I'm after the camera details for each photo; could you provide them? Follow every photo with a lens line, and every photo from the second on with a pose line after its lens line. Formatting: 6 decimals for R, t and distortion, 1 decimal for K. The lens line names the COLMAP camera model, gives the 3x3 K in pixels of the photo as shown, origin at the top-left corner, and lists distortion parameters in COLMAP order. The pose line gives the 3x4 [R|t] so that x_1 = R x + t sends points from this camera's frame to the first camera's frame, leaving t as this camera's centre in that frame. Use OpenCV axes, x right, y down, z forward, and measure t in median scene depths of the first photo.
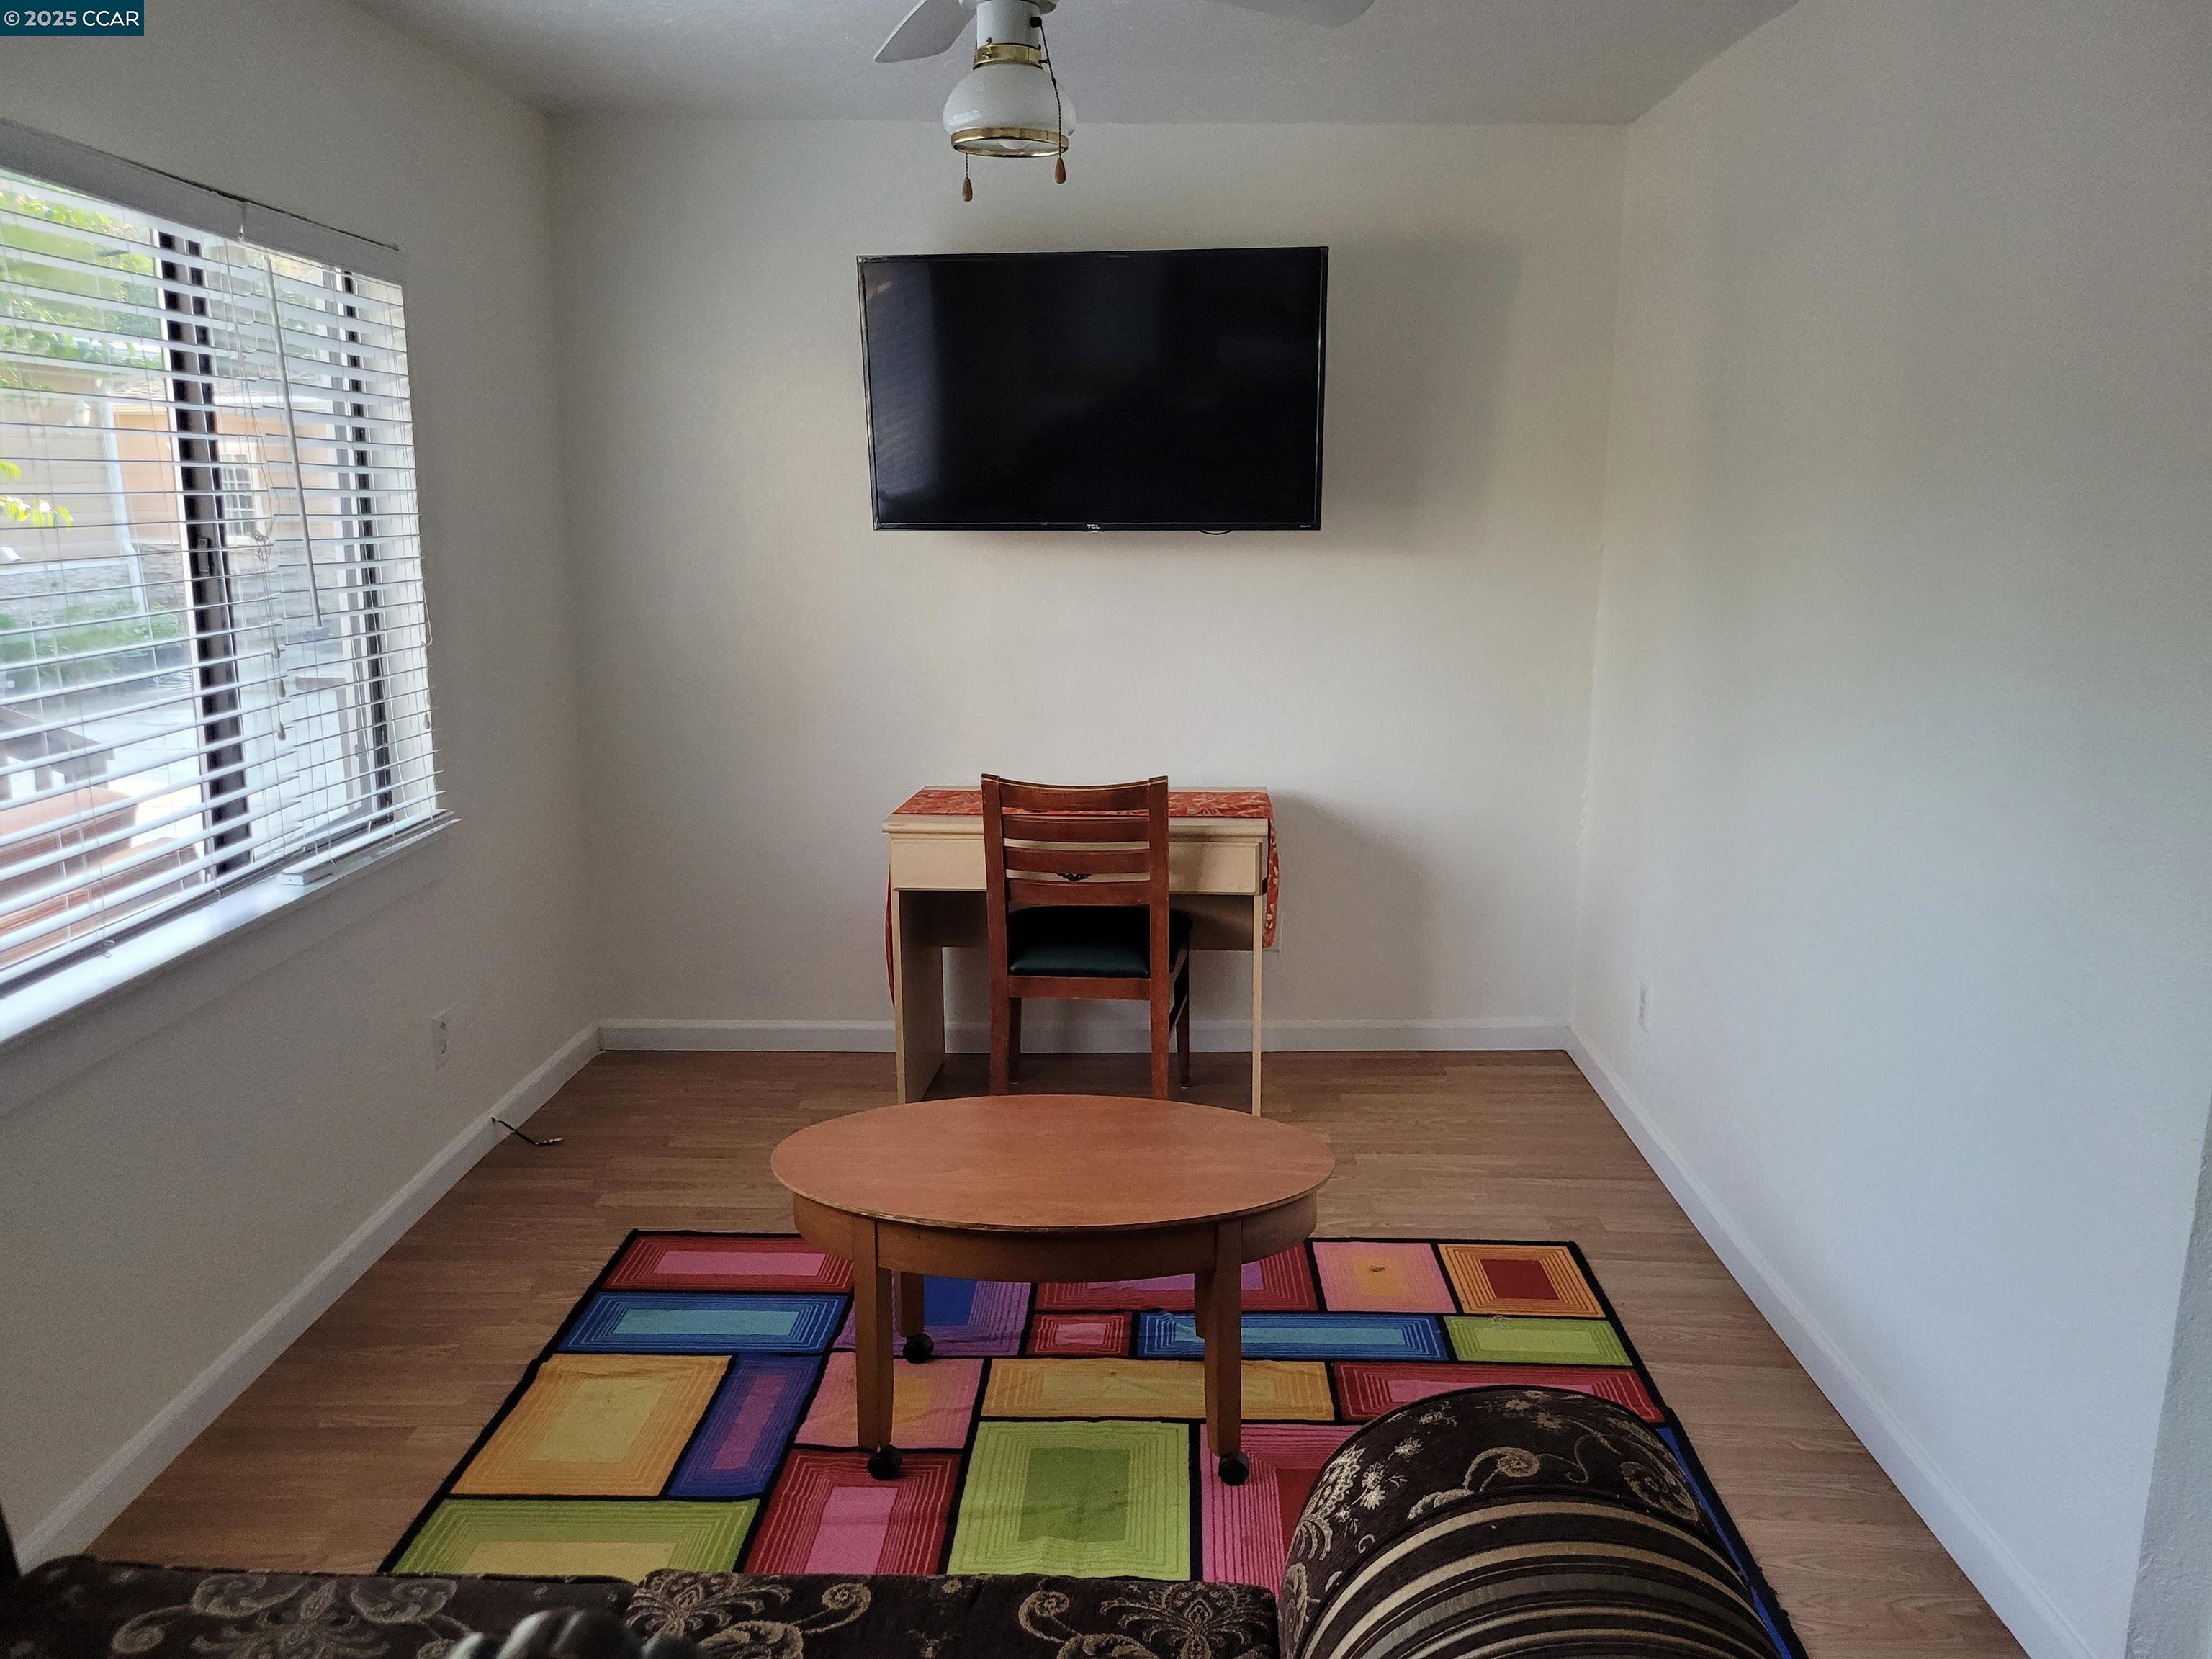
lens RADIAL K [[1710.2, 0, 1106.0], [0, 1710.2, 829.5], [0, 0, 1]] dist [0.024819, -0.002550]
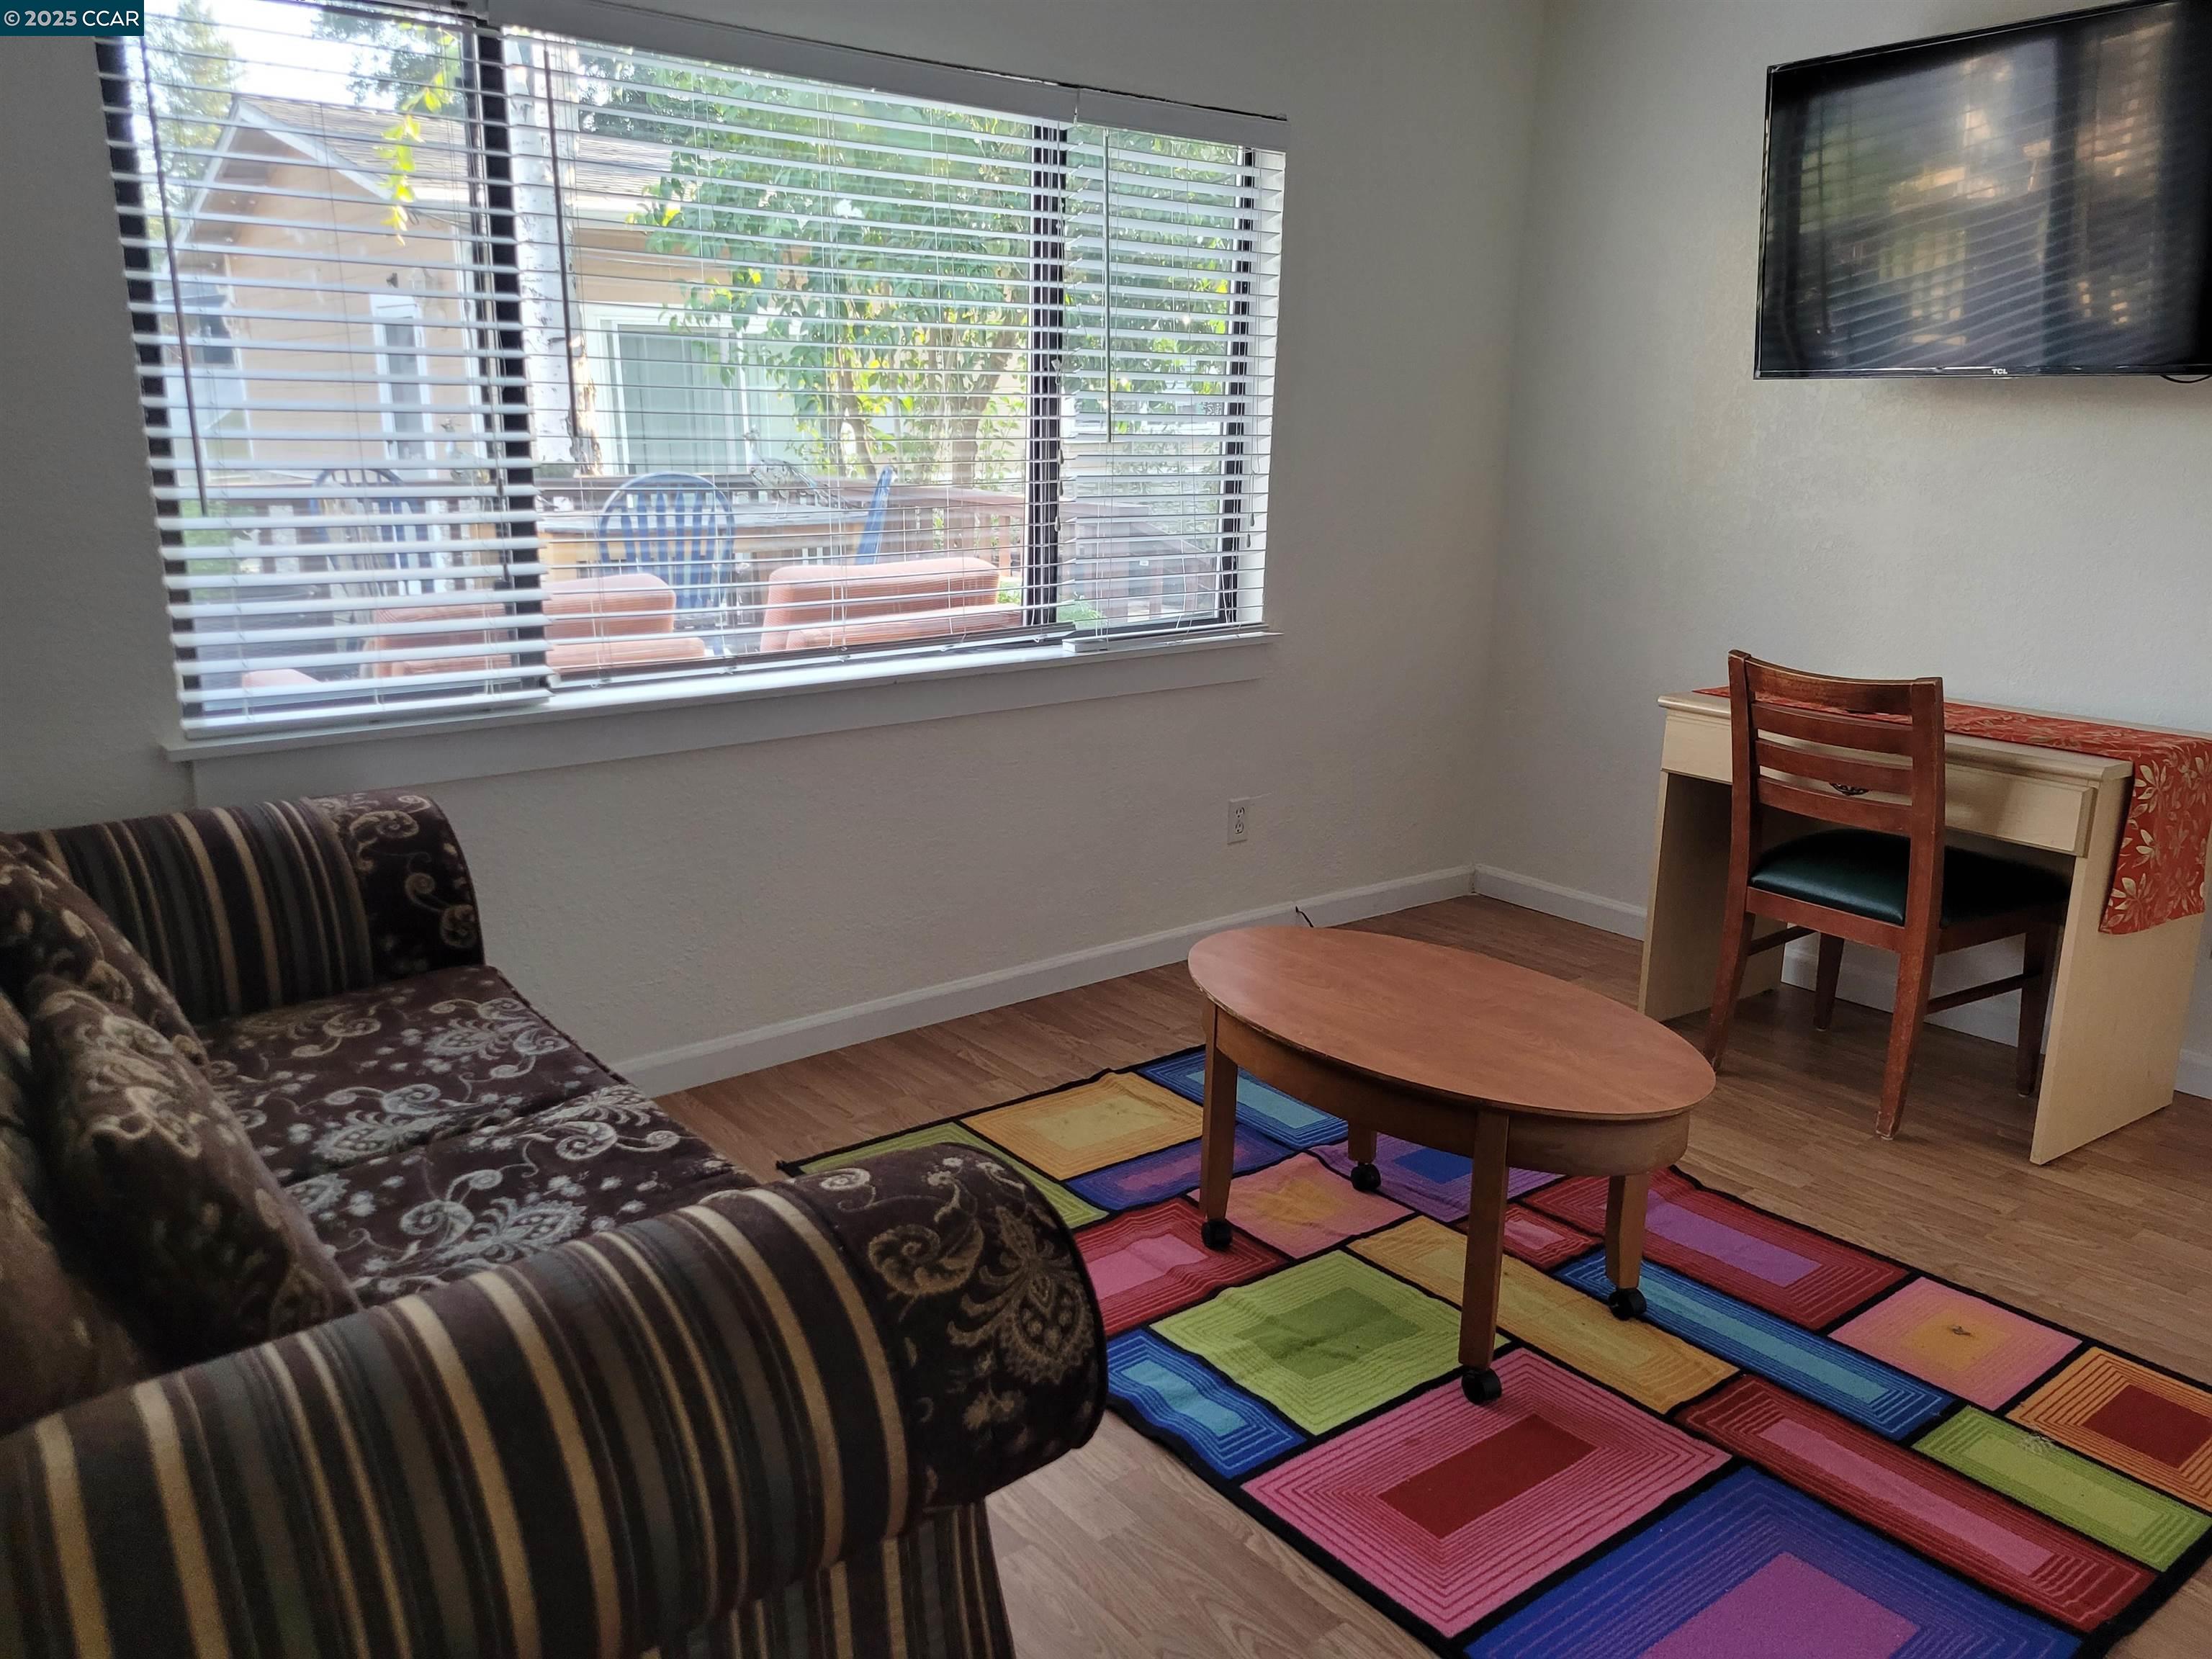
lens RADIAL K [[1700.8, 0, 1094.3], [0, 1700.8, 810.4], [0, 0, 1]] dist [0.051315, -0.036154]
pose [[0.632979, 0.187604, -0.751094, 0.405691], [-0.165410, 0.980563, 0.105521, 0.010049], [0.756292, 0.057446, 0.651707, 0.174008]]
